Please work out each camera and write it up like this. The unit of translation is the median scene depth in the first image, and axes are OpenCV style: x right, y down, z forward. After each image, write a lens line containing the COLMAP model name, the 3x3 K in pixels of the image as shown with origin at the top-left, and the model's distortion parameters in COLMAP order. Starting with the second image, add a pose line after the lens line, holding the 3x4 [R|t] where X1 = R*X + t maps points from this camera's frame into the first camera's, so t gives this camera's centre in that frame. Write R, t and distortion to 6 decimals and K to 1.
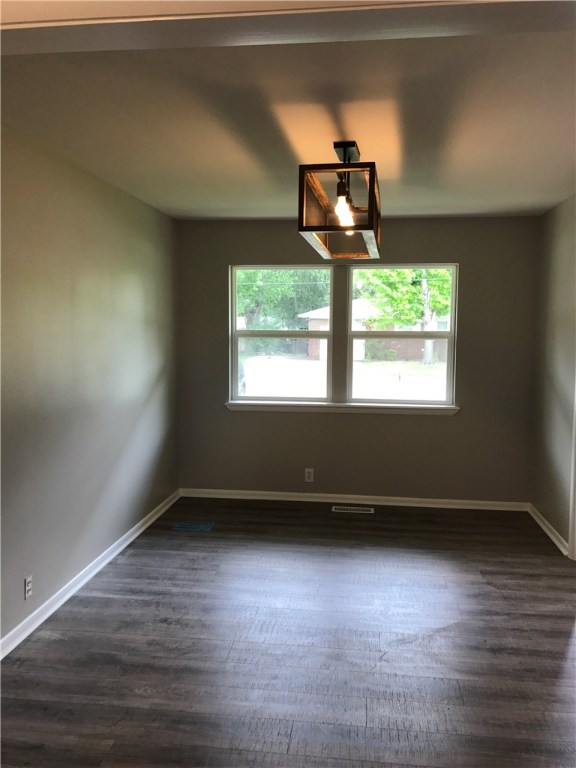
lens RADIAL K [[630.6, 0, 289.3], [0, 630.6, 379.2], [0, 0, 1]] dist [0.010802, -0.017620]
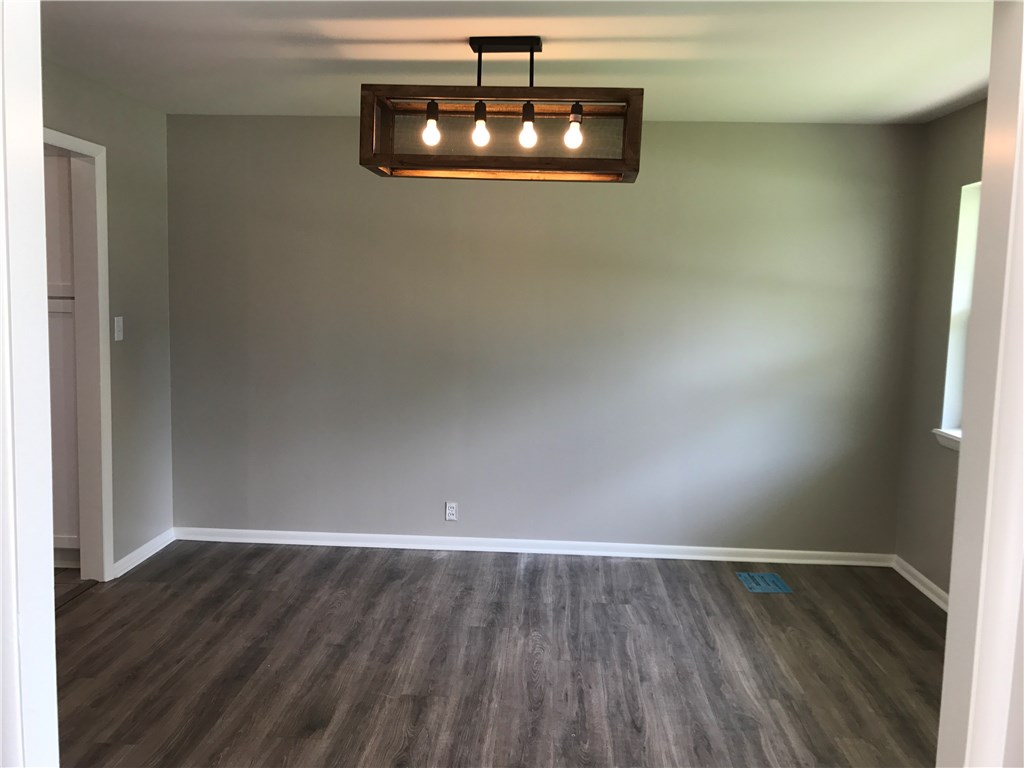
lens RADIAL K [[840.8, 0, 510.7], [0, 840.8, 379.0], [0, 0, 1]] dist [0.010802, -0.017620]
pose [[0.074835, 0.107569, -0.991377, 0.795793], [-0.105942, 0.989396, 0.099357, -0.053649], [0.991552, 0.097593, 0.085437, 0.698992]]
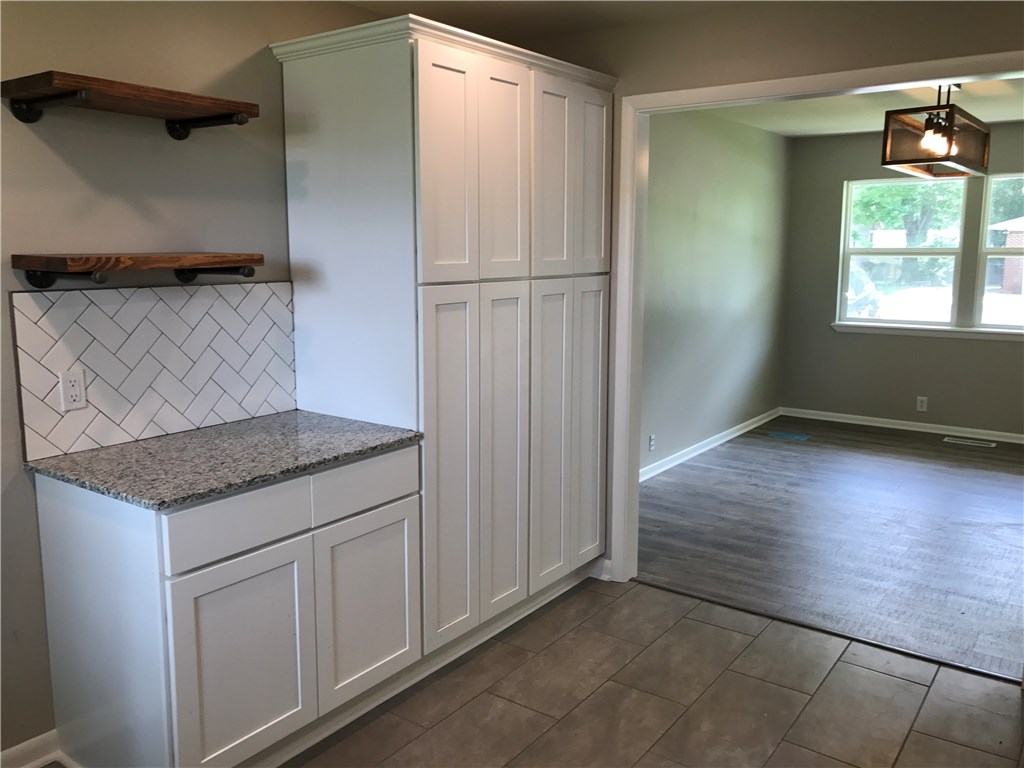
lens RADIAL K [[840.8, 0, 508.1], [0, 840.8, 373.4], [0, 0, 1]] dist [0.010802, -0.017620]
pose [[0.872792, 0.066785, -0.483502, 0.124252], [-0.034165, 0.996524, 0.075975, 0.042584], [0.486896, -0.049791, 0.872040, -0.503436]]
